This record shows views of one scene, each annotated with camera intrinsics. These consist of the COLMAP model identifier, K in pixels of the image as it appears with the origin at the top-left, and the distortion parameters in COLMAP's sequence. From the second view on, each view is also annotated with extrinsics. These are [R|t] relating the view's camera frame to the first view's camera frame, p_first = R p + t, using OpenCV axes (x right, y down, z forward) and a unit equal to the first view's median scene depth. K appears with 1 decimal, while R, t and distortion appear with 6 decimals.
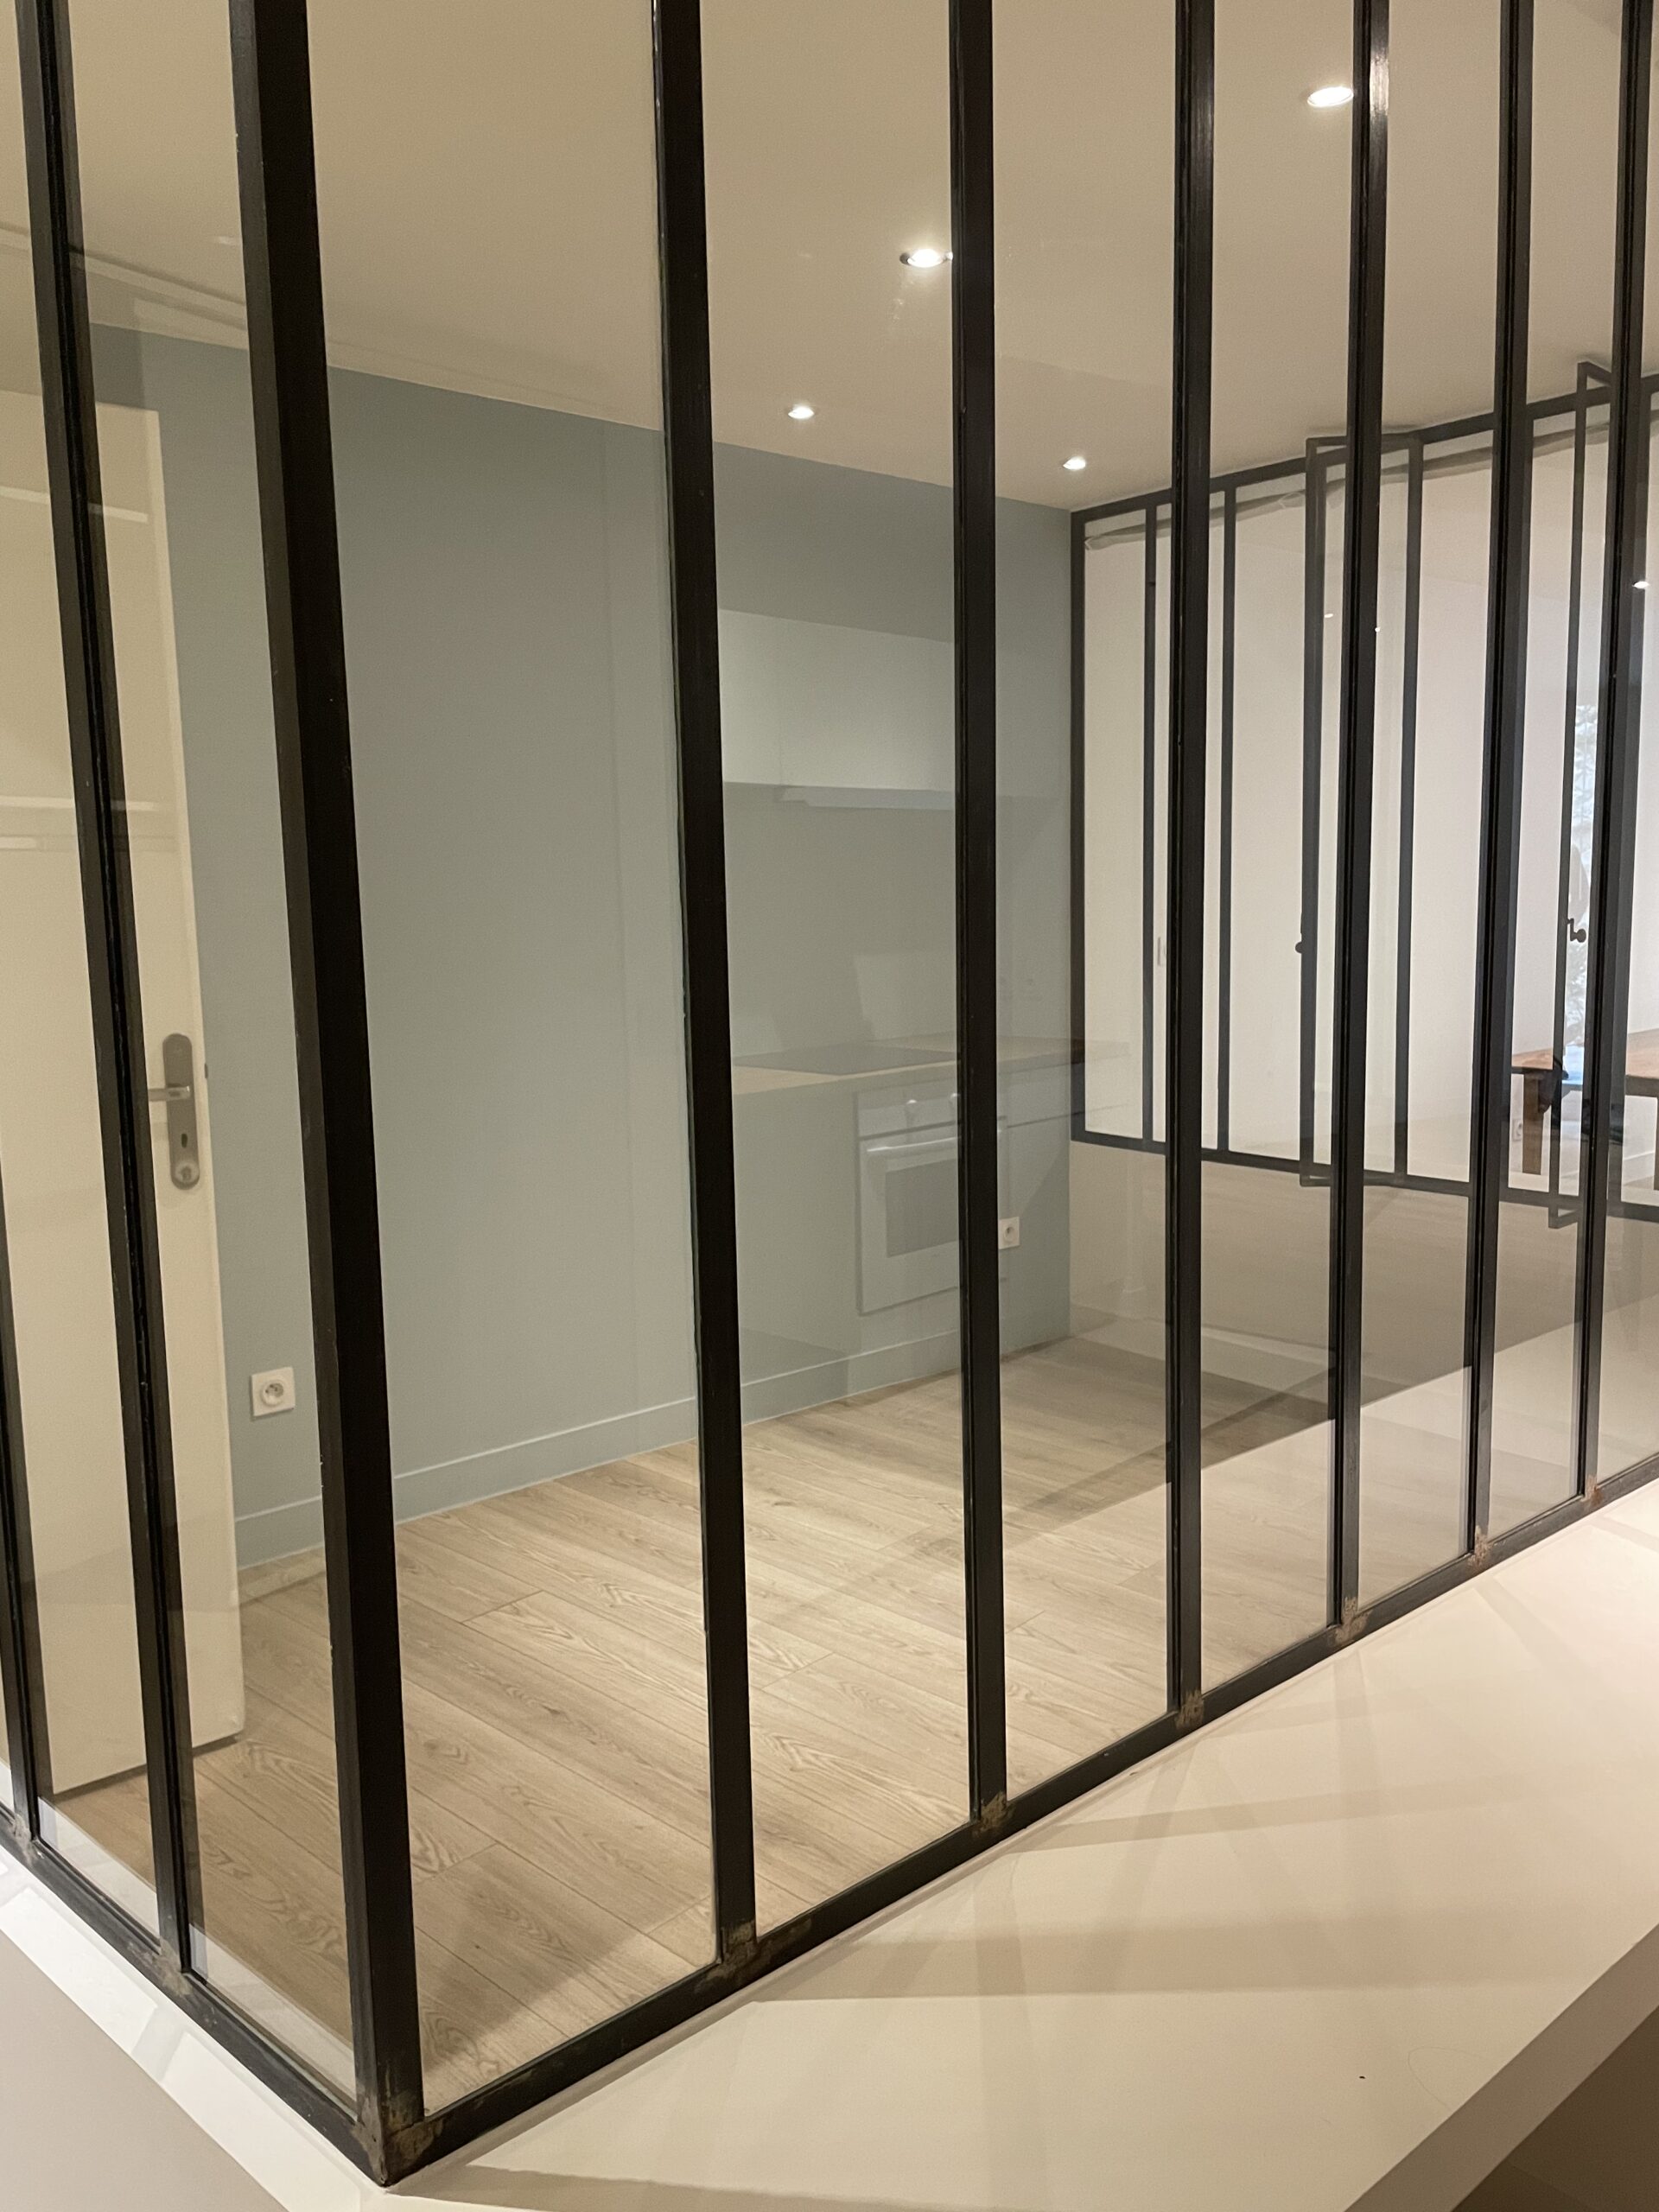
lens RADIAL K [[1672.7, 0, 822.5], [0, 1672.7, 1103.3], [0, 0, 1]] dist [0.084546, -0.100086]
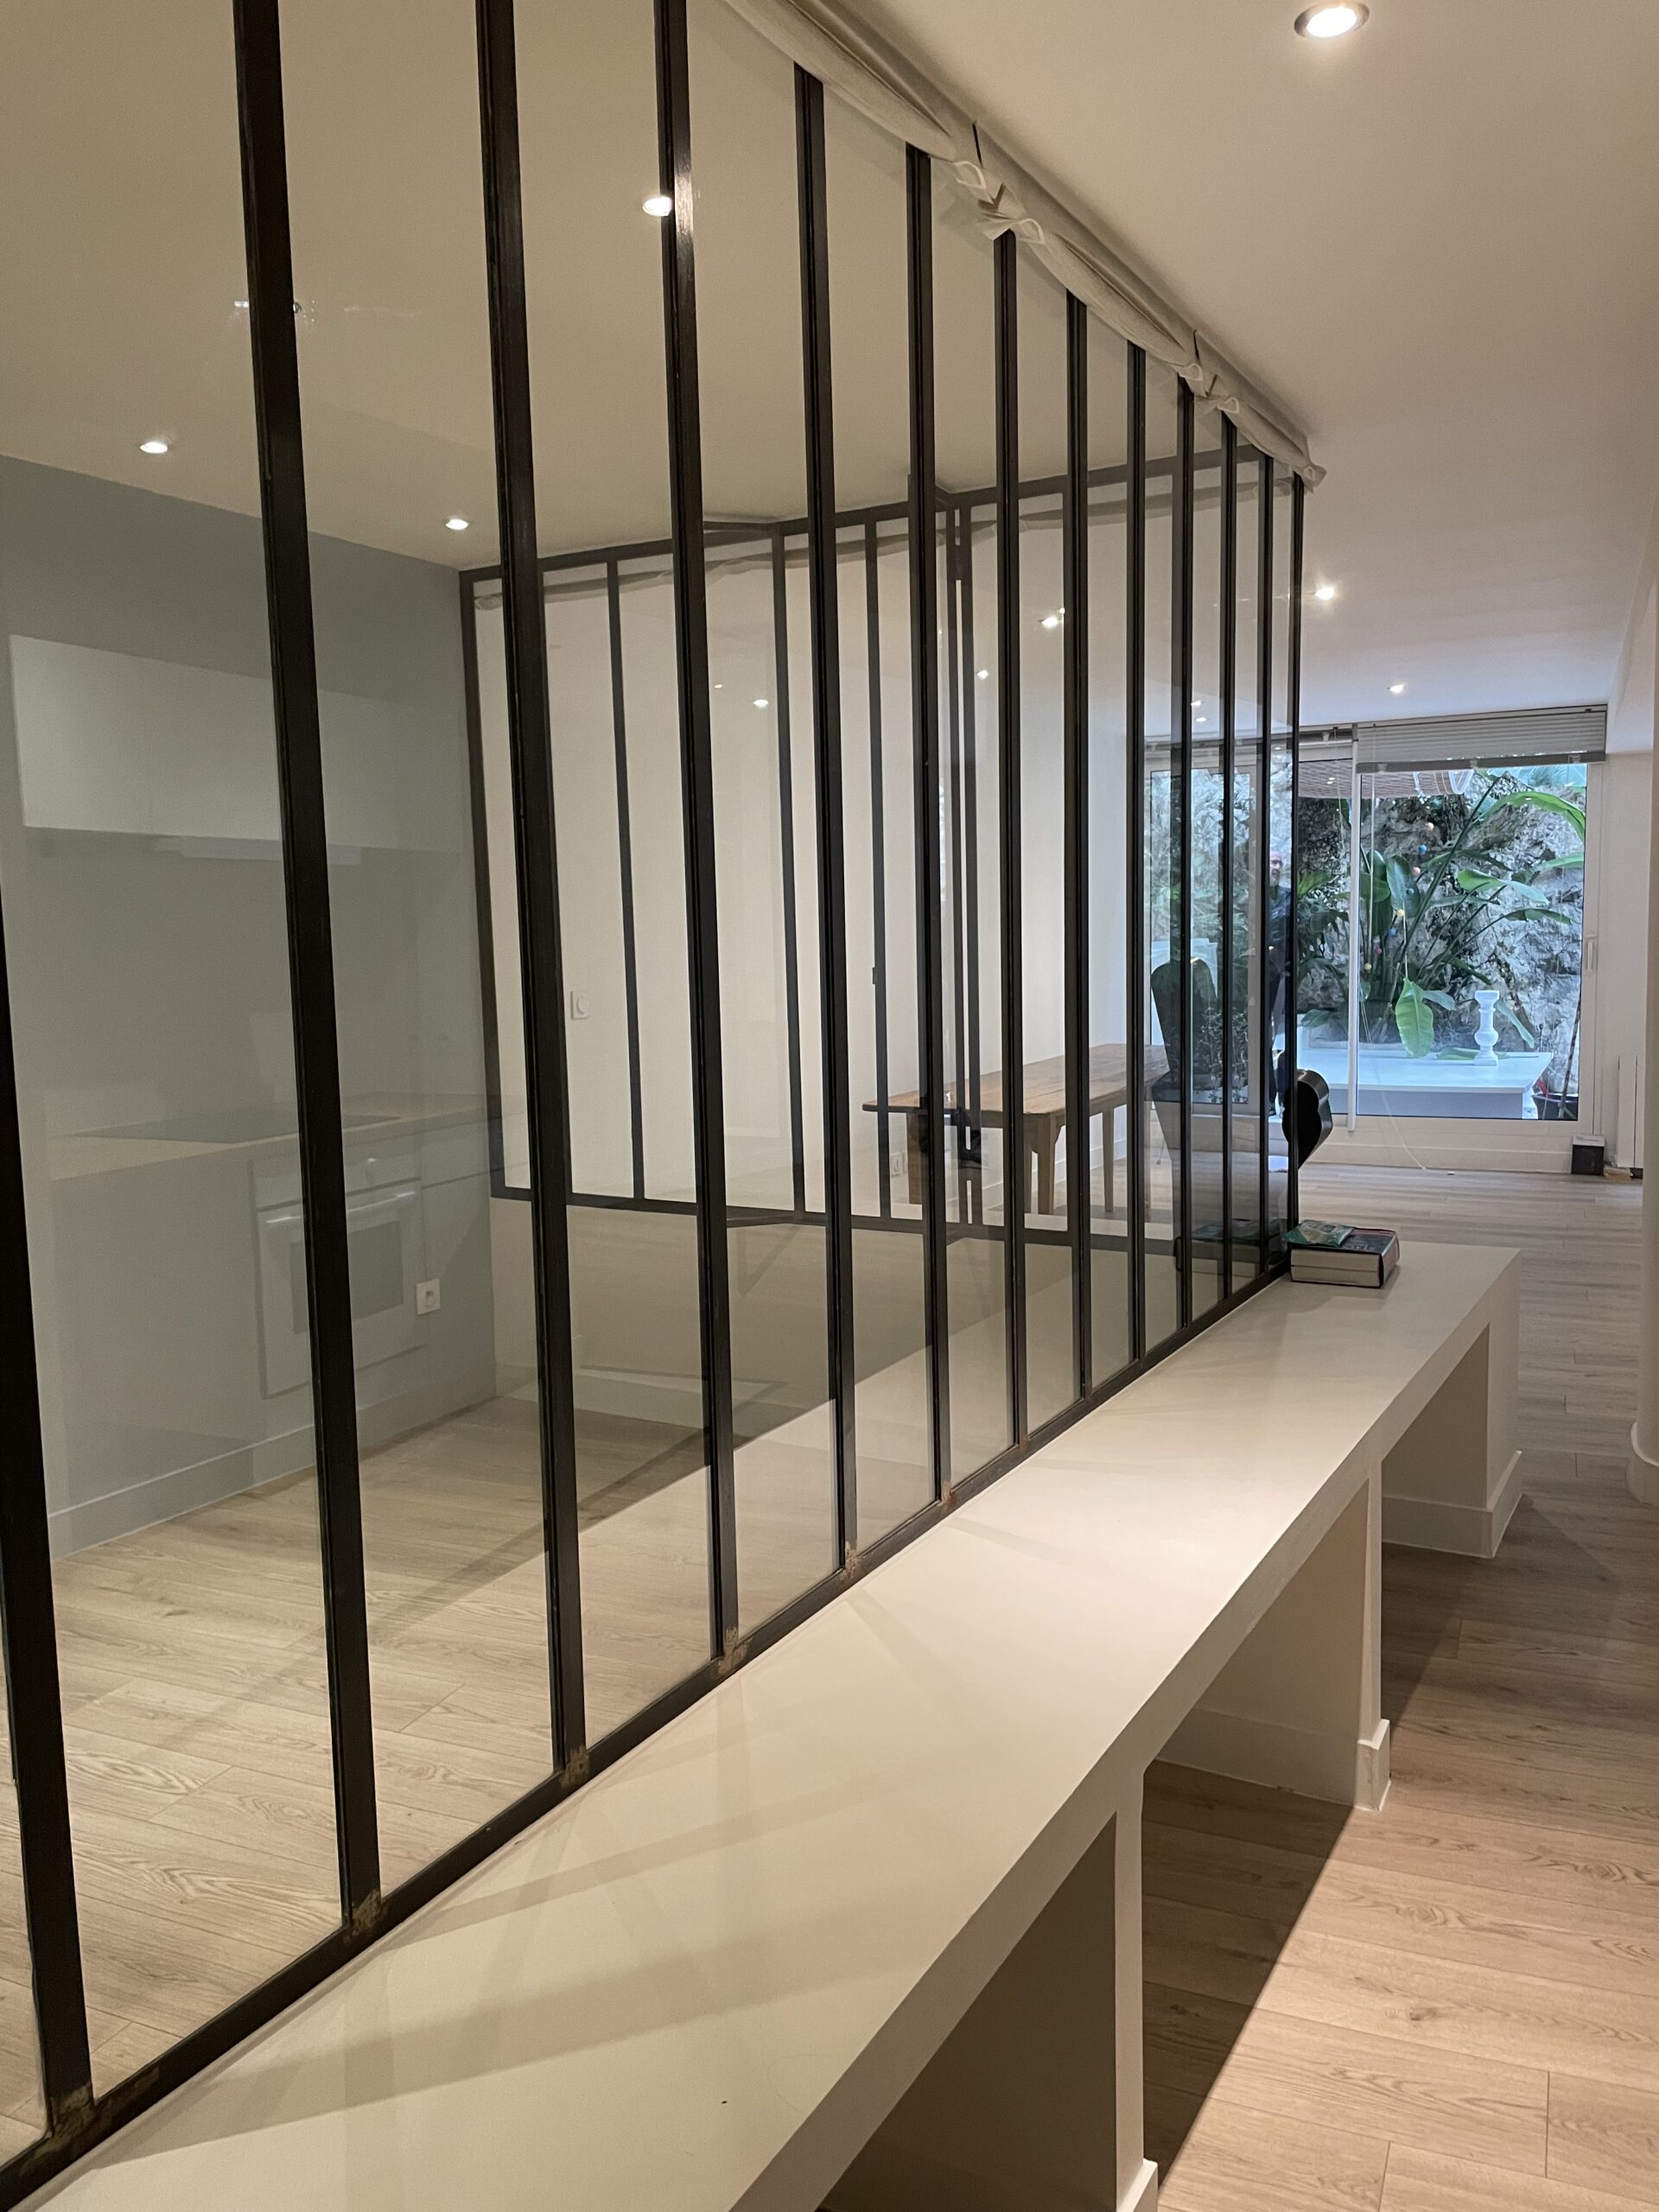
lens RADIAL K [[1672.7, 0, 837.4], [0, 1672.7, 1096.8], [0, 0, 1]] dist [0.084546, -0.100086]
pose [[0.947897, -0.042918, 0.315672, 0.057129], [0.052747, 0.998351, -0.022653, -0.007750], [-0.314179, 0.038124, 0.948598, -0.017499]]
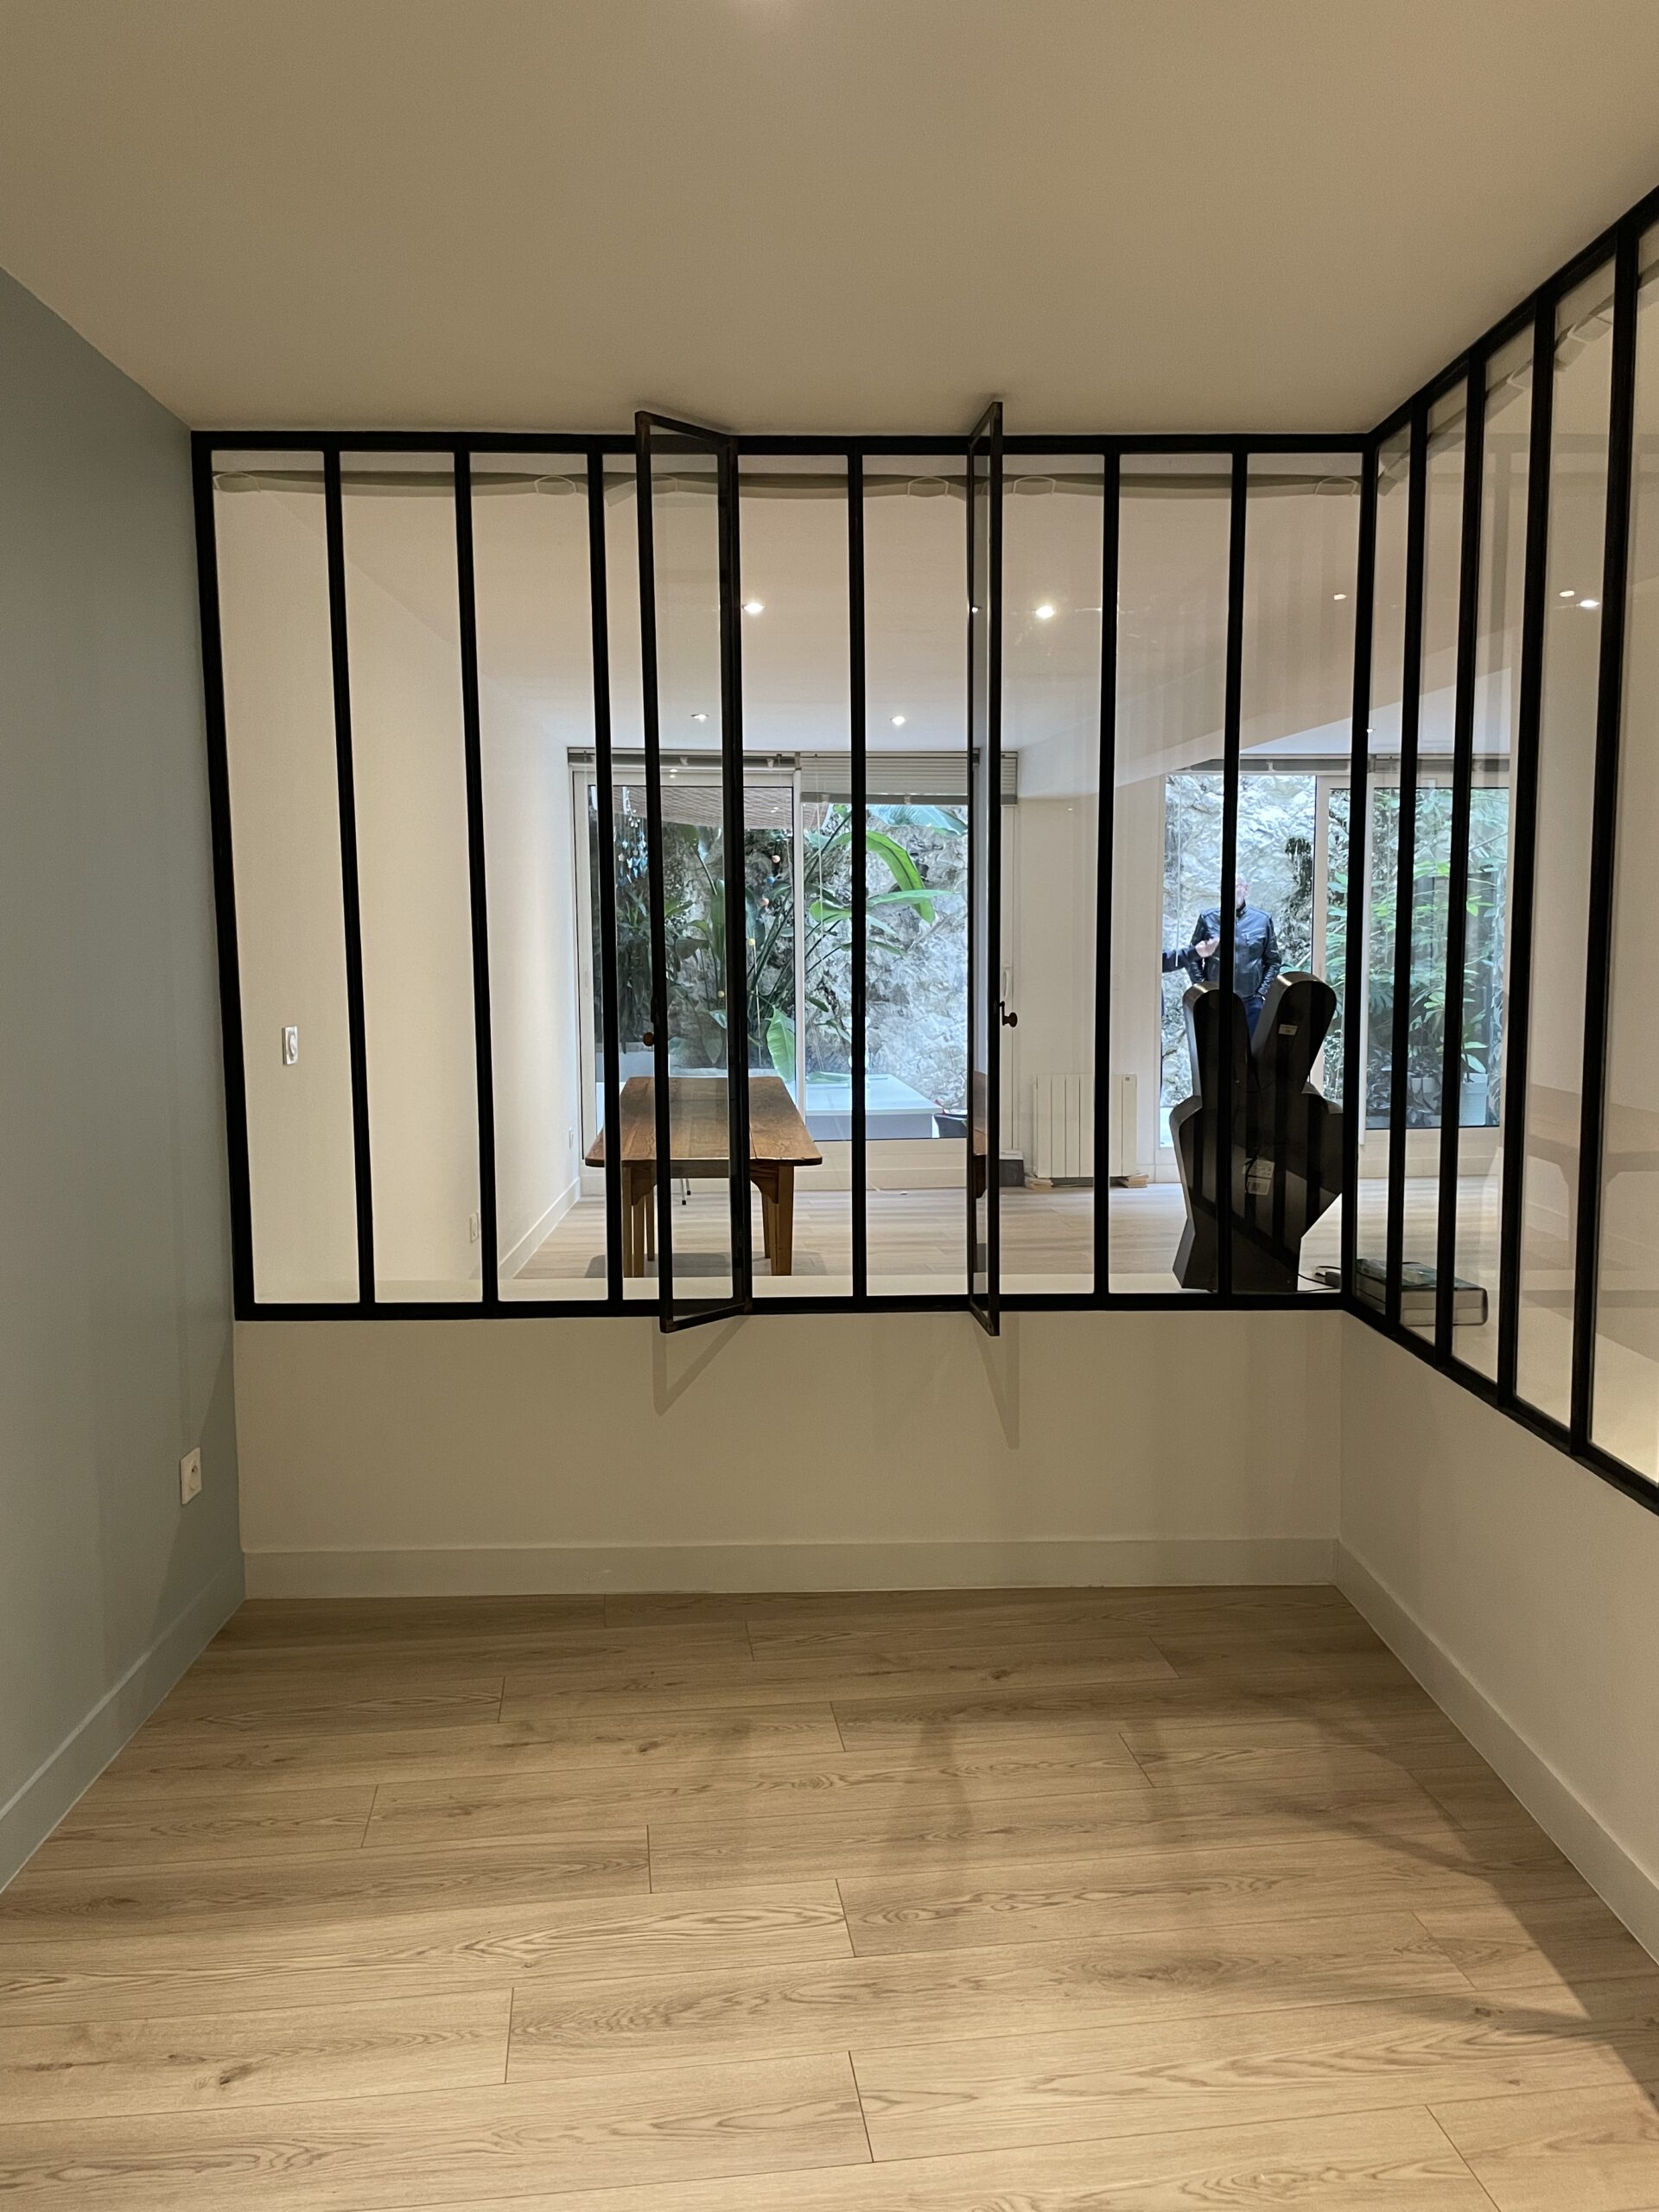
lens RADIAL K [[1672.7, 0, 843.4], [0, 1672.7, 1090.3], [0, 0, 1]] dist [0.084546, -0.100086]
pose [[0.627240, -0.063968, 0.776195, -0.456768], [0.097848, 0.995197, 0.002946, -0.099234], [-0.772655, 0.074101, 0.630486, 0.678514]]
